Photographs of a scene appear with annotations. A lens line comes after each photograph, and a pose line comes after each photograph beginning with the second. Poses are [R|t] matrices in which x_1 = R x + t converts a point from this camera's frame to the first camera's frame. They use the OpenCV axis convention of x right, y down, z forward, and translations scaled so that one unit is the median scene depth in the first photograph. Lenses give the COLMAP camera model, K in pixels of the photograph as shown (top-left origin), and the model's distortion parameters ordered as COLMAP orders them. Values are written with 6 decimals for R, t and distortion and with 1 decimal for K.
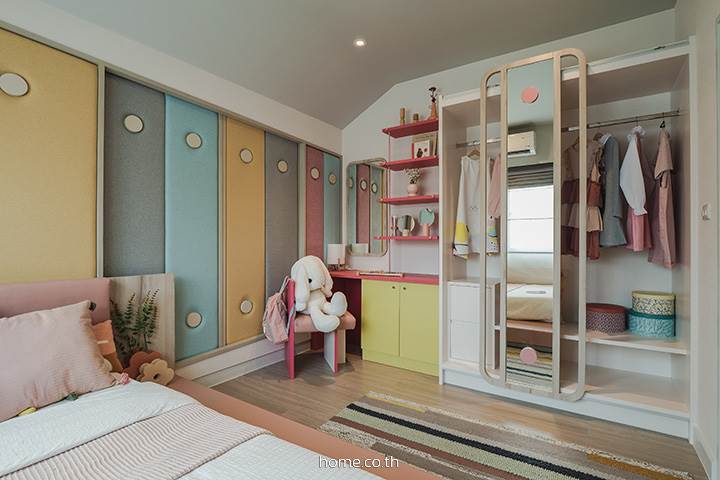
lens RADIAL K [[346.9, 0, 360.0], [0, 346.9, 240.0], [0, 0, 1]] dist [-0.020485, -0.000185]
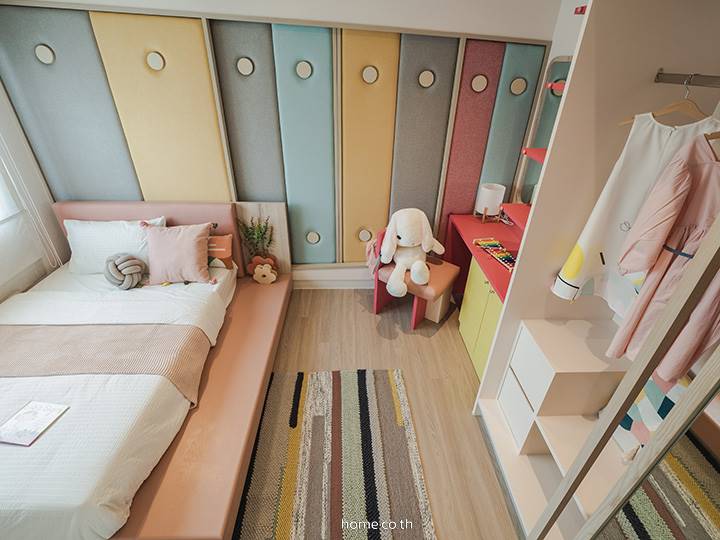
lens RADIAL K [[357.3, 0, 359.7], [0, 357.3, 267.6], [0, 0, 1]] dist [-0.005435, -0.001409]
pose [[0.595917, 0.424415, -0.681729, 0.575596], [-0.025558, 0.858523, 0.512138, -0.361133], [0.802639, -0.287768, 0.522456, 0.490031]]
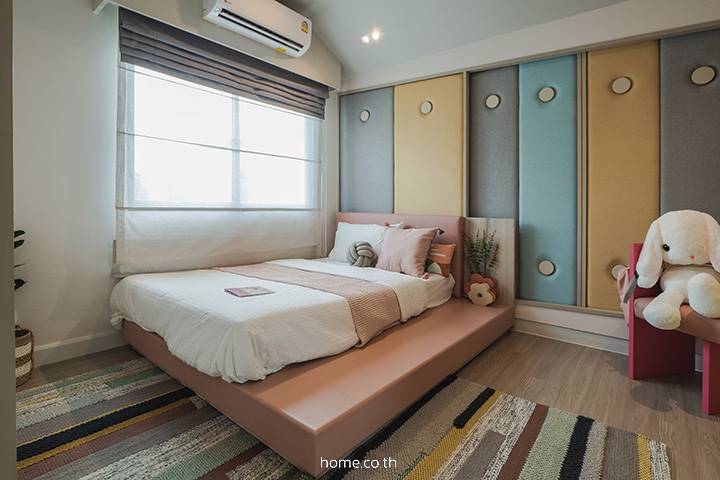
lens RADIAL K [[361.0, 0, 361.6], [0, 361.0, 204.5], [0, 0, 1]] dist [-0.012448, 0.001081]
pose [[-0.076039, 0.002661, -0.997101, 0.703773], [-0.009658, 0.999948, 0.003405, 0.048630], [0.997058, 0.009889, -0.076010, 0.582827]]
